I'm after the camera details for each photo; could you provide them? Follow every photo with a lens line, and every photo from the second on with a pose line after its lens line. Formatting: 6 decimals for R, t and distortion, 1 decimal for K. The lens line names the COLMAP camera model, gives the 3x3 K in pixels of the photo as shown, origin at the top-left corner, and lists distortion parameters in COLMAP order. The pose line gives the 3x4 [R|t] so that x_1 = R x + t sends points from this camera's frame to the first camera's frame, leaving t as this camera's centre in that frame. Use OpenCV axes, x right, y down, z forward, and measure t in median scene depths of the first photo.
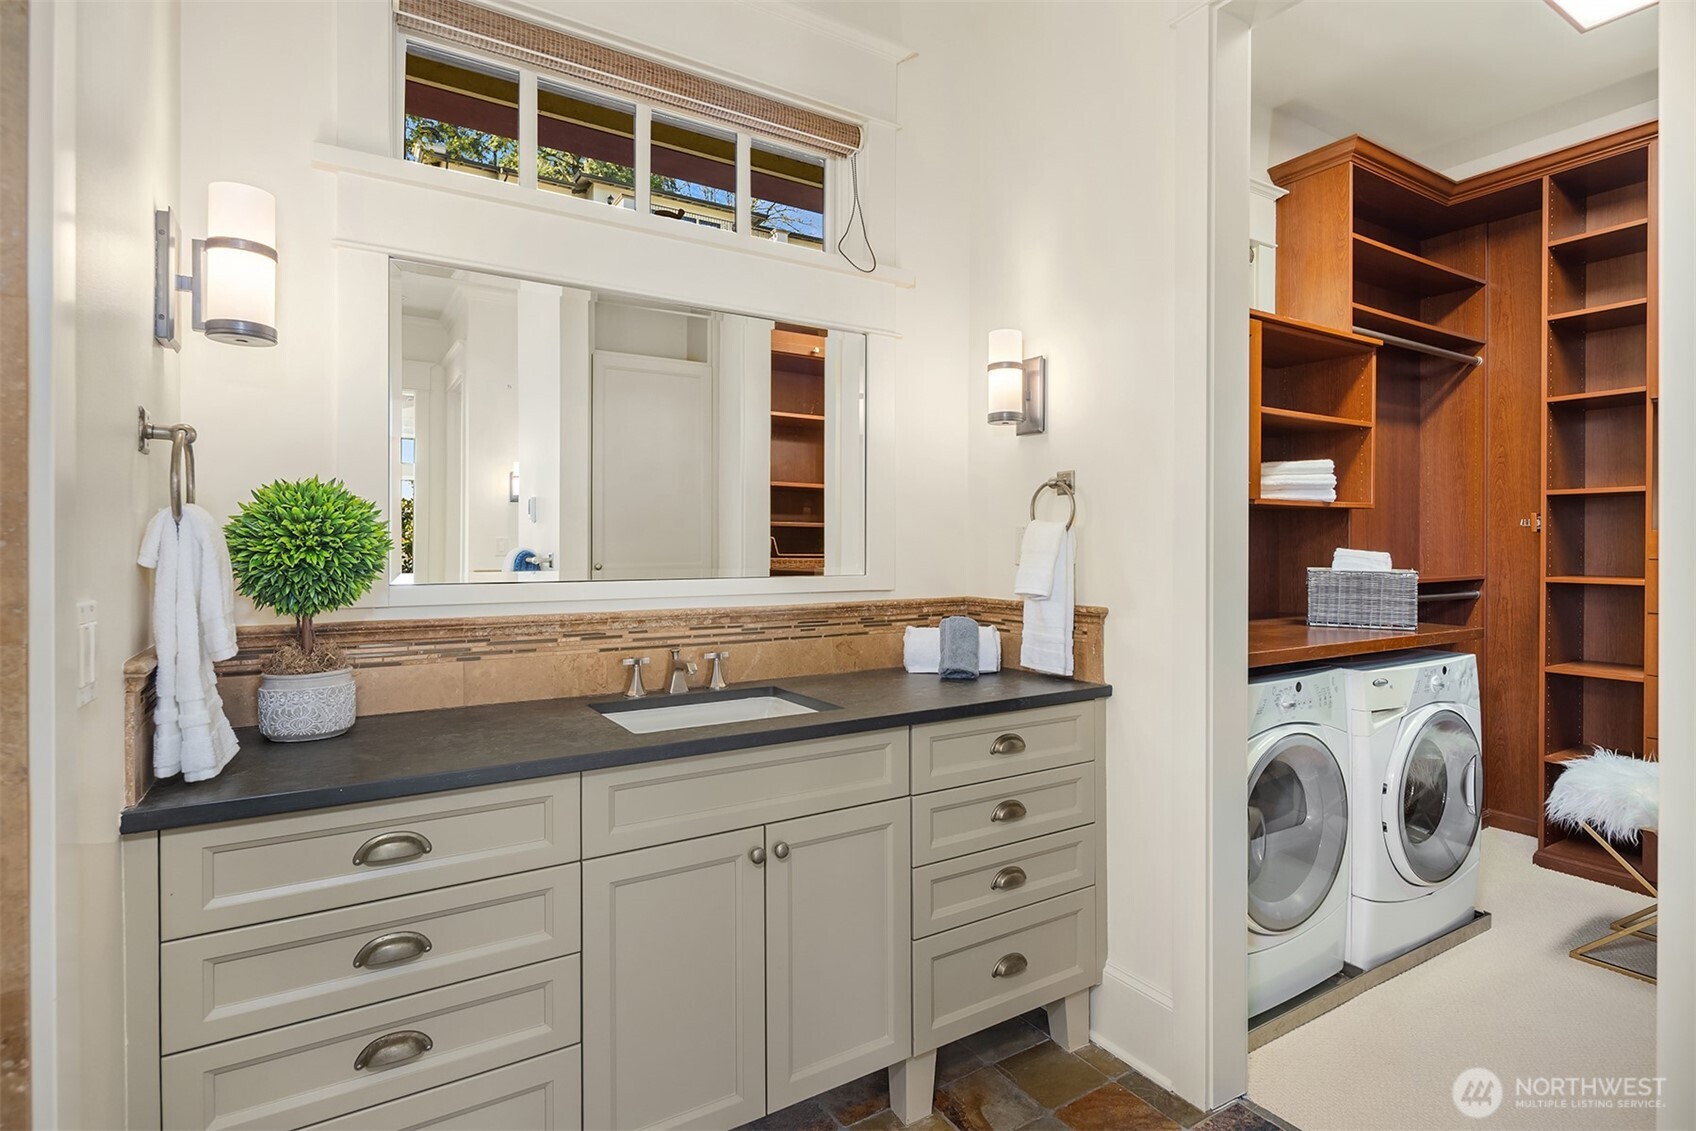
lens RADIAL K [[825.6, 0, 870.7], [0, 825.6, 533.3], [0, 0, 1]] dist [0.003330, -0.003009]
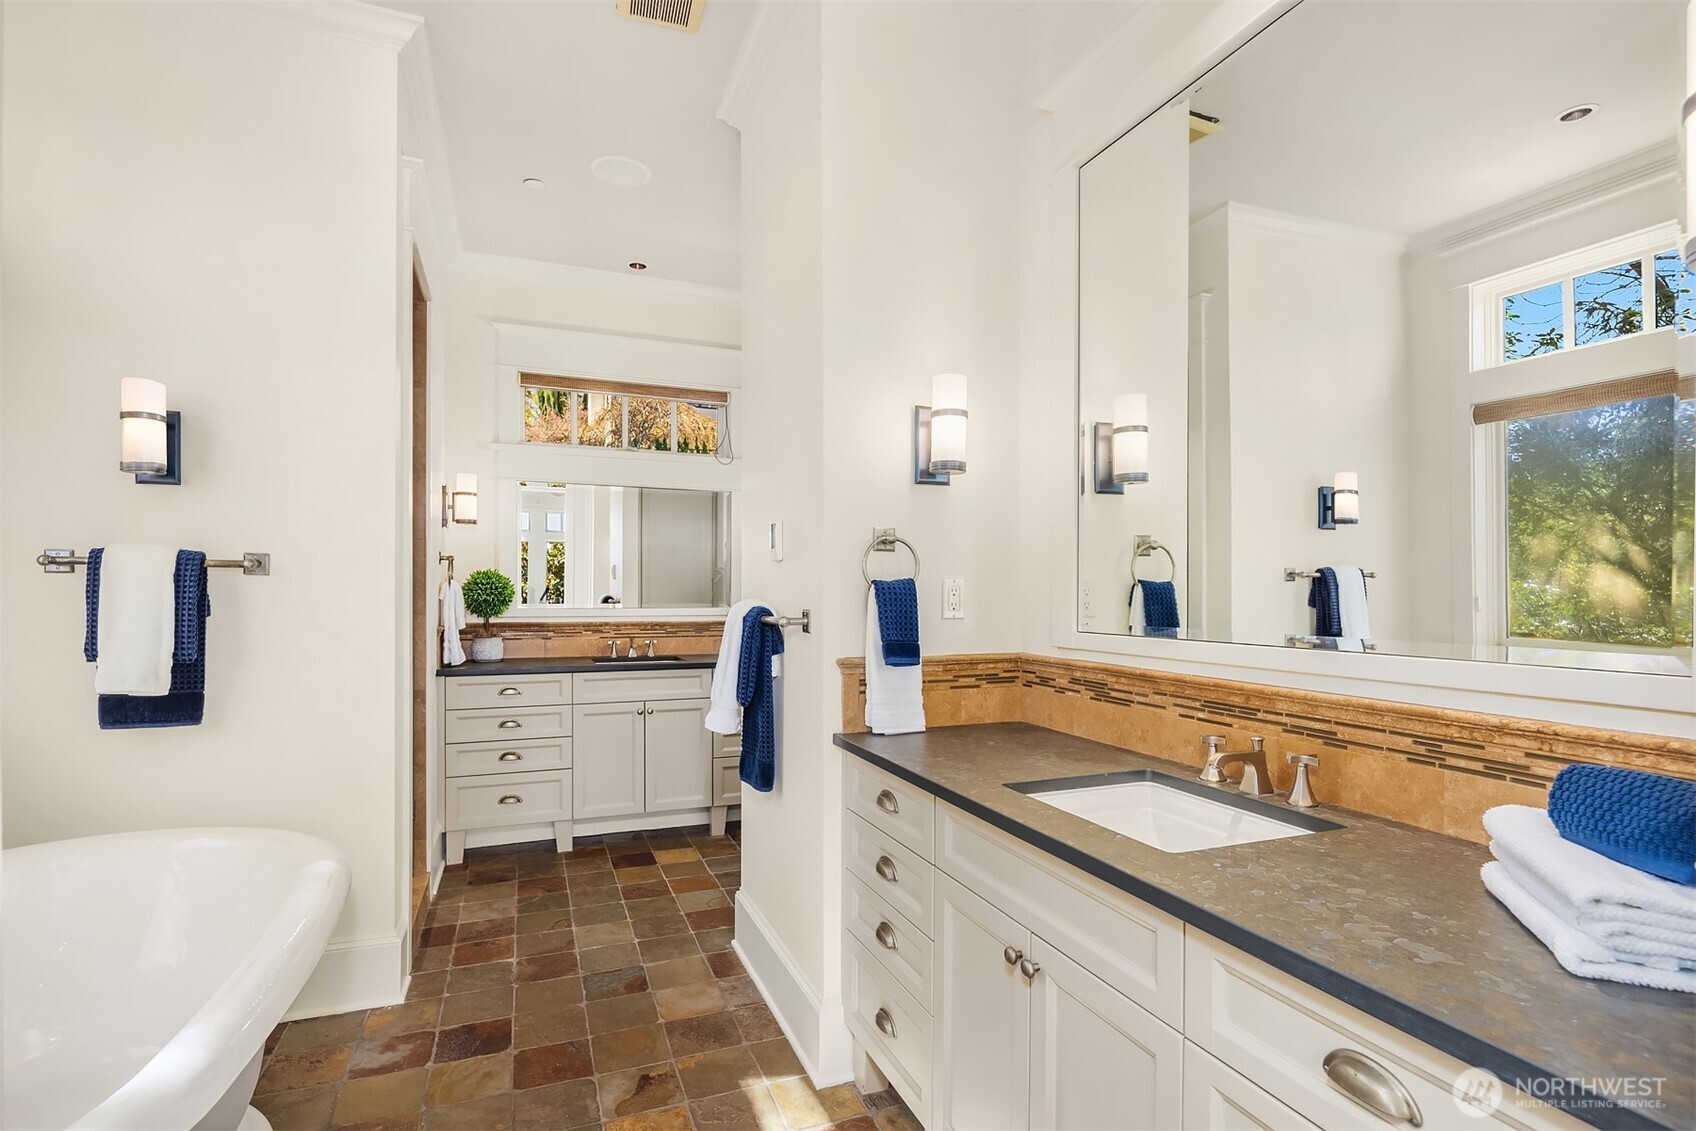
lens RADIAL K [[825.6, 0, 846.3], [0, 825.6, 577.8], [0, 0, 1]] dist [0.003330, -0.003009]
pose [[0.975963, -0.005324, -0.217872, 1.108521], [0.004027, 0.999971, -0.006396, -0.014077], [0.217900, 0.005365, 0.975956, -1.457415]]
